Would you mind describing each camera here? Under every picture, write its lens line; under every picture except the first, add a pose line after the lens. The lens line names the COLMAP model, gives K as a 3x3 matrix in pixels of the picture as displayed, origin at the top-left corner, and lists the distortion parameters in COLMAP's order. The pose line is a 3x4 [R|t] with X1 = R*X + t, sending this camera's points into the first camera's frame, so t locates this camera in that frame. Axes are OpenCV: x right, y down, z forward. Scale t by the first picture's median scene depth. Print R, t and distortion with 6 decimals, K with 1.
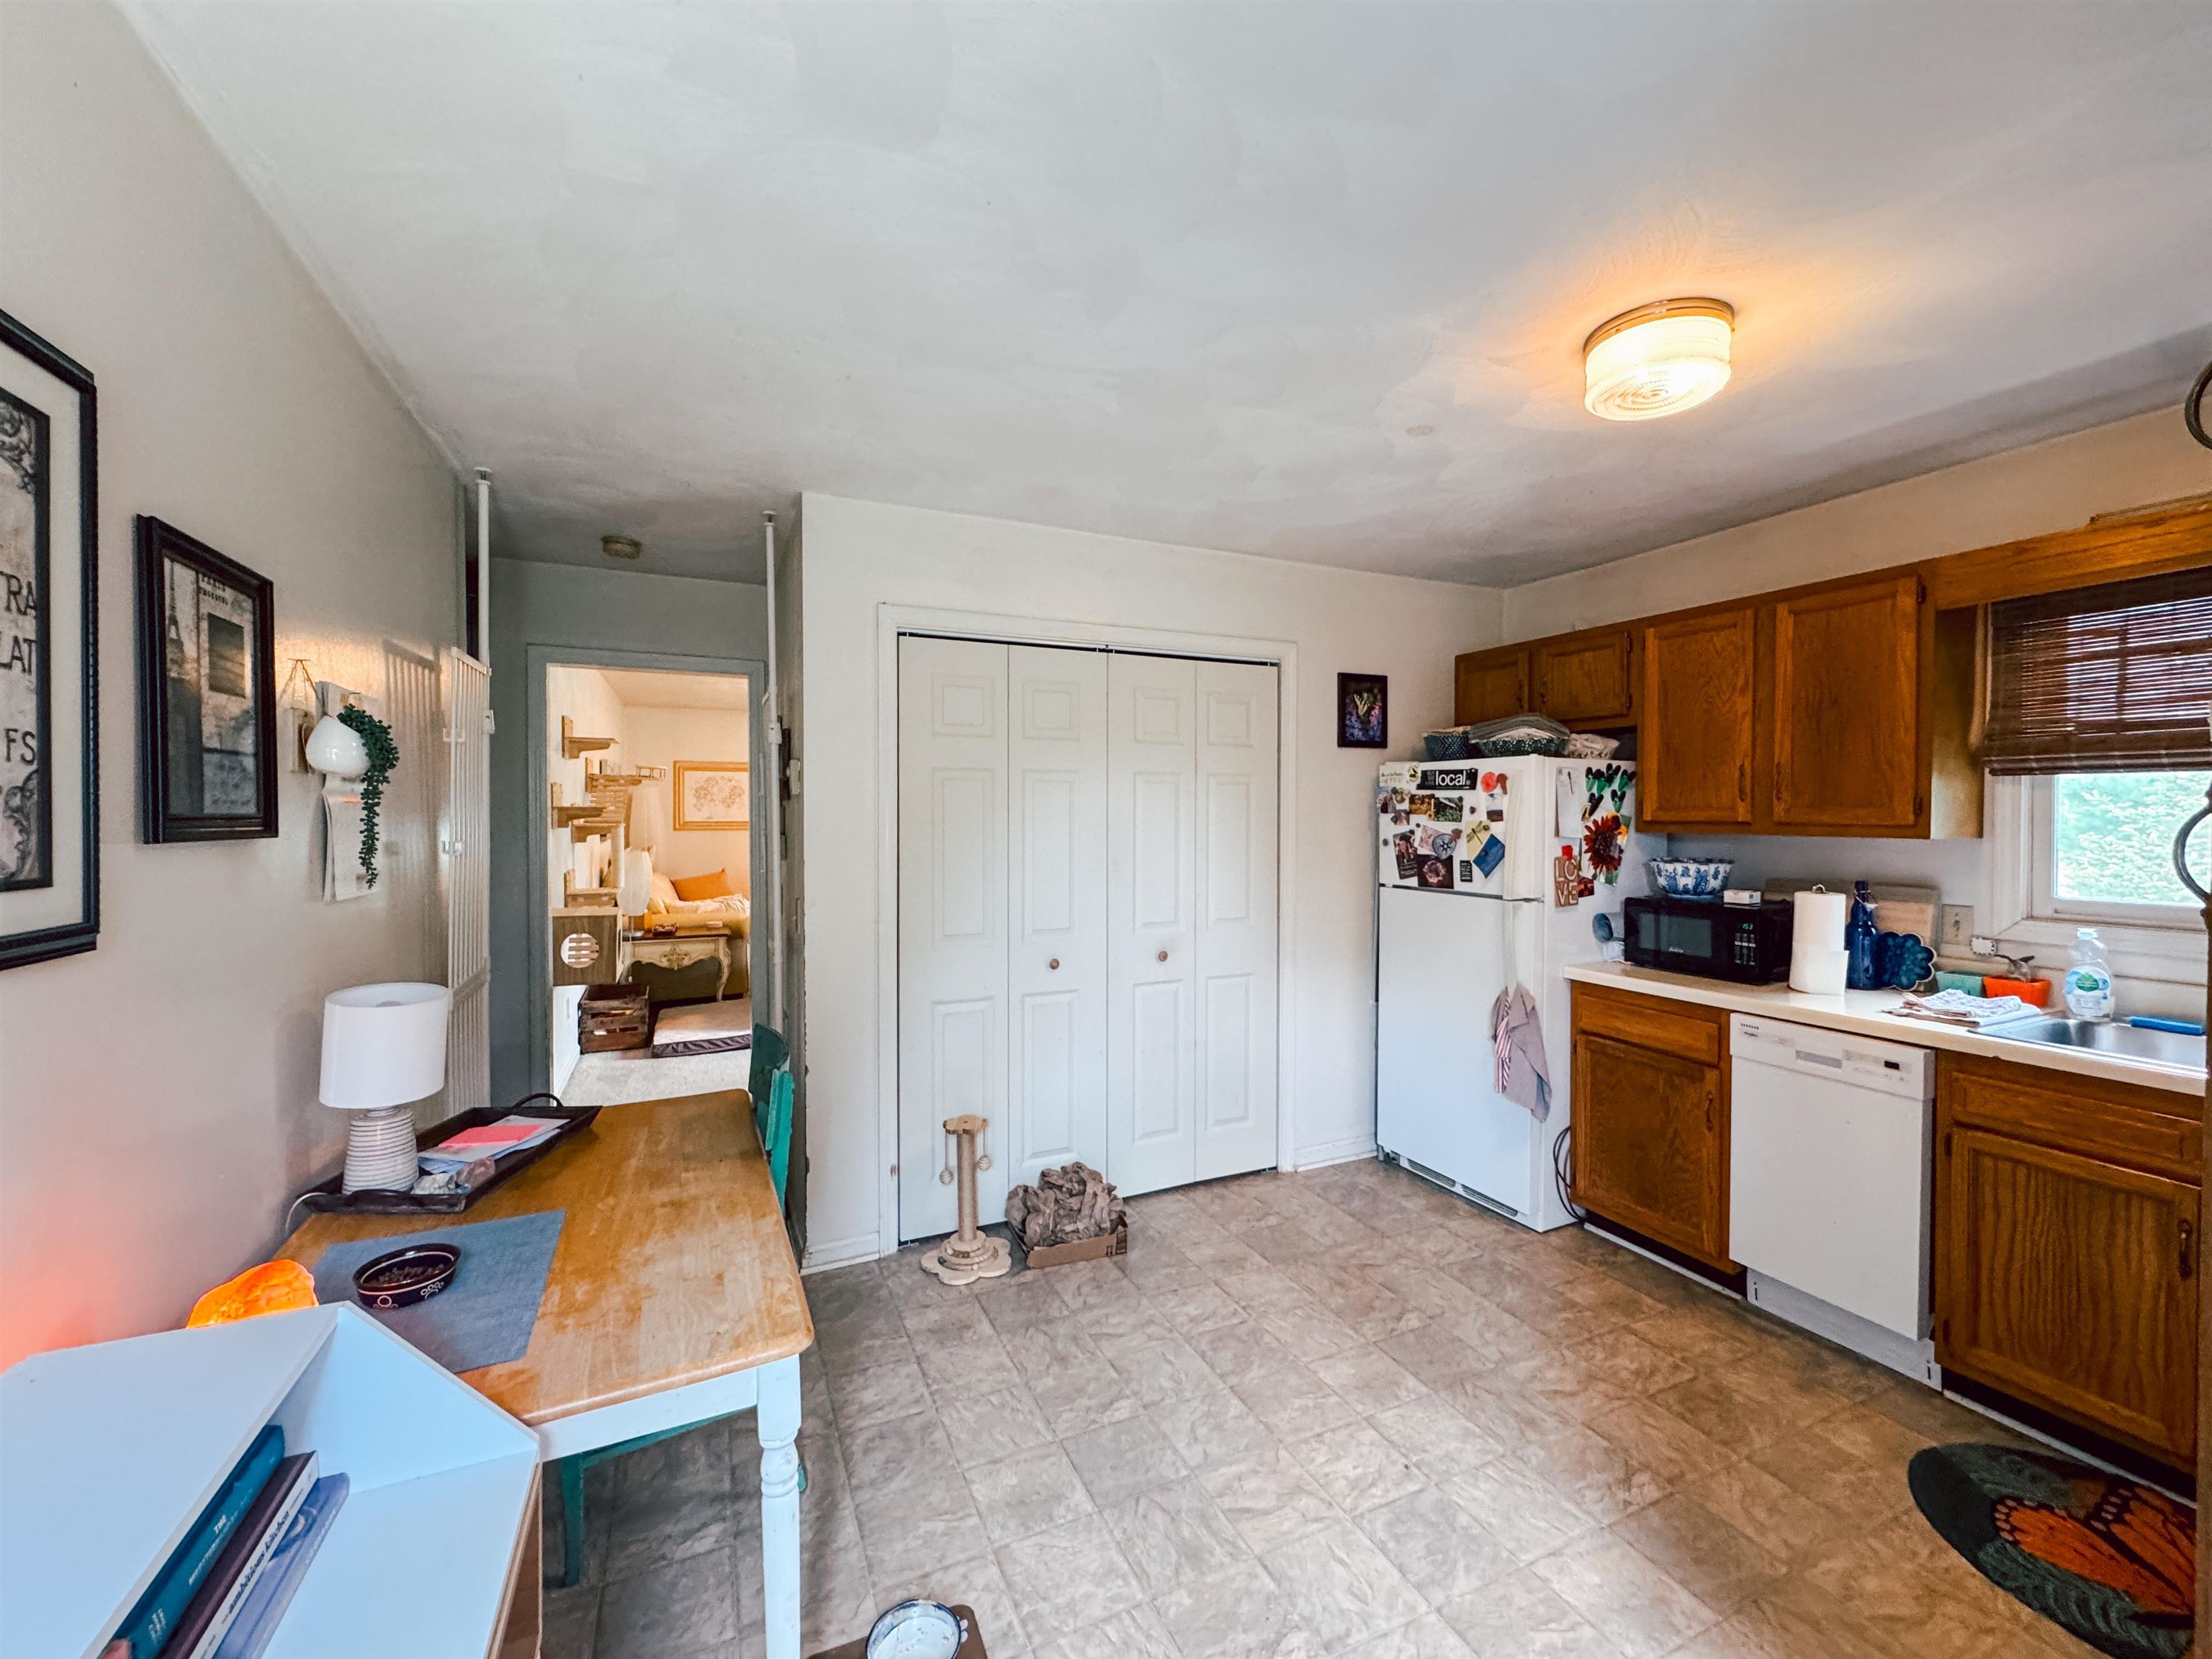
lens RADIAL K [[887.4, 0, 1106.1], [0, 887.4, 821.1], [0, 0, 1]] dist [-0.003019, 0.001795]
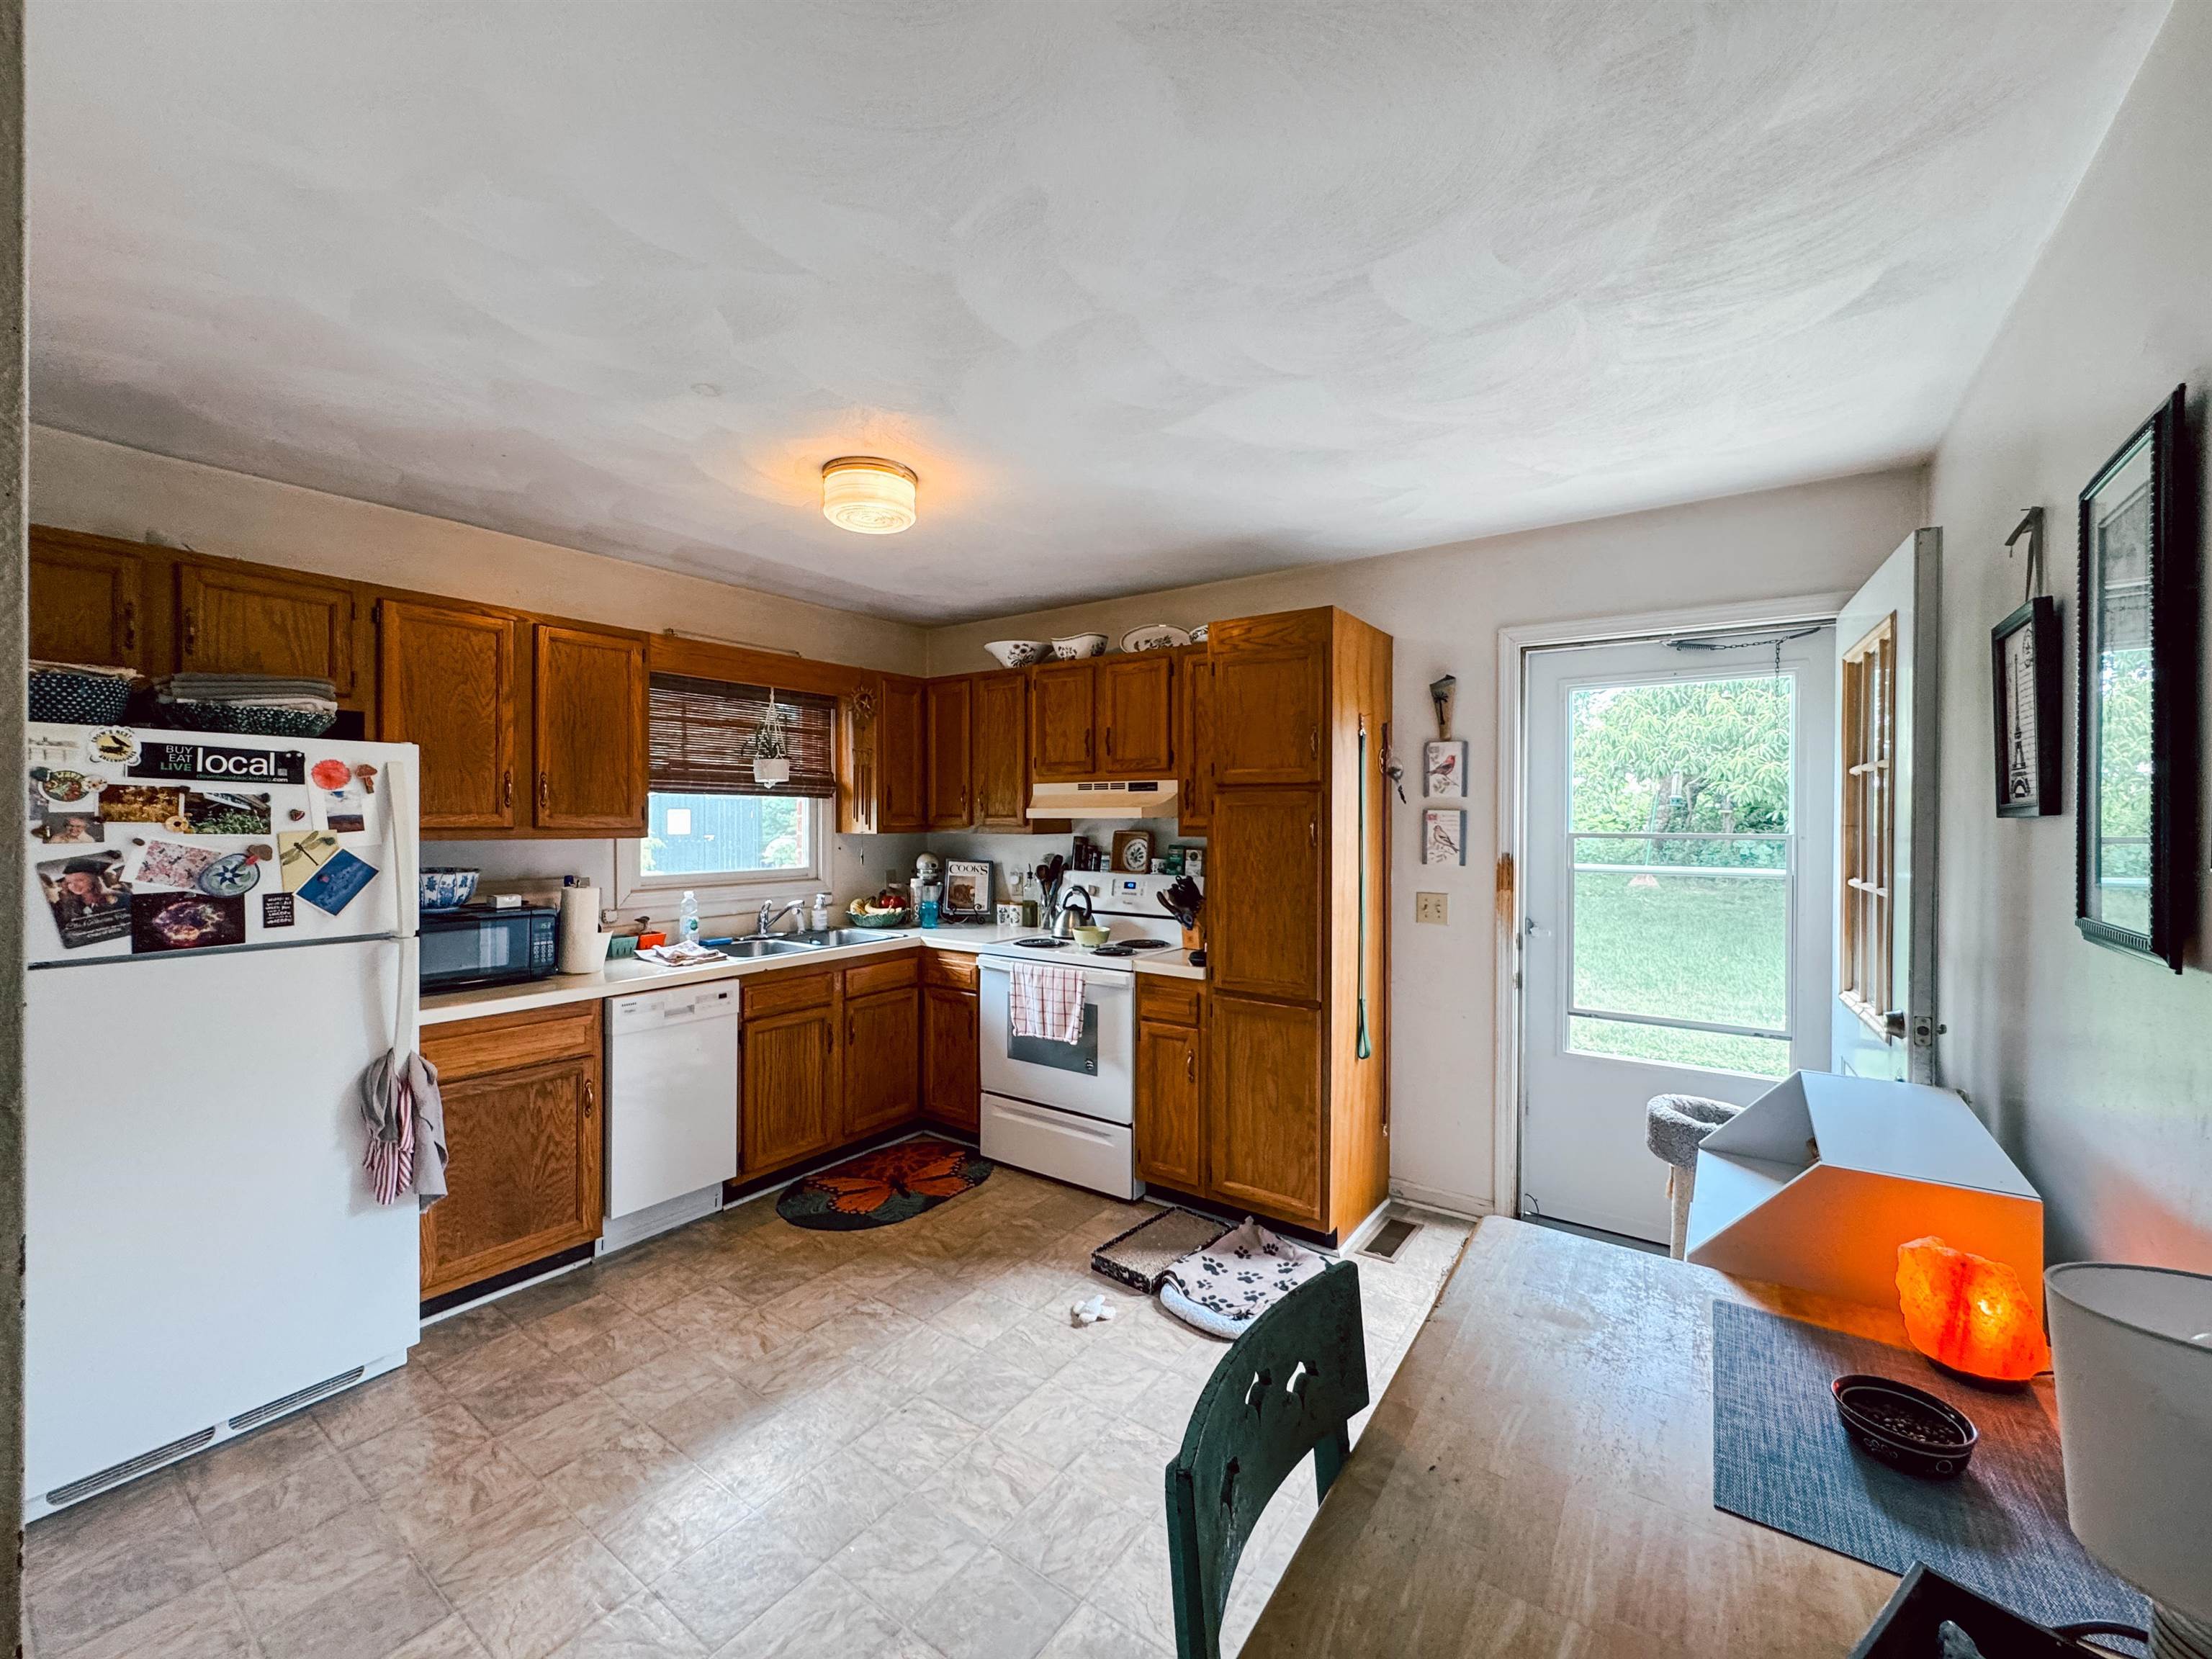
lens RADIAL K [[887.4, 0, 1099.3], [0, 887.4, 828.8], [0, 0, 1]] dist [-0.003019, 0.001795]
pose [[-0.492823, -0.012416, 0.870041, -0.462691], [0.004768, 0.999845, 0.016969, -0.010944], [-0.870116, 0.012511, -0.492688, 0.832695]]
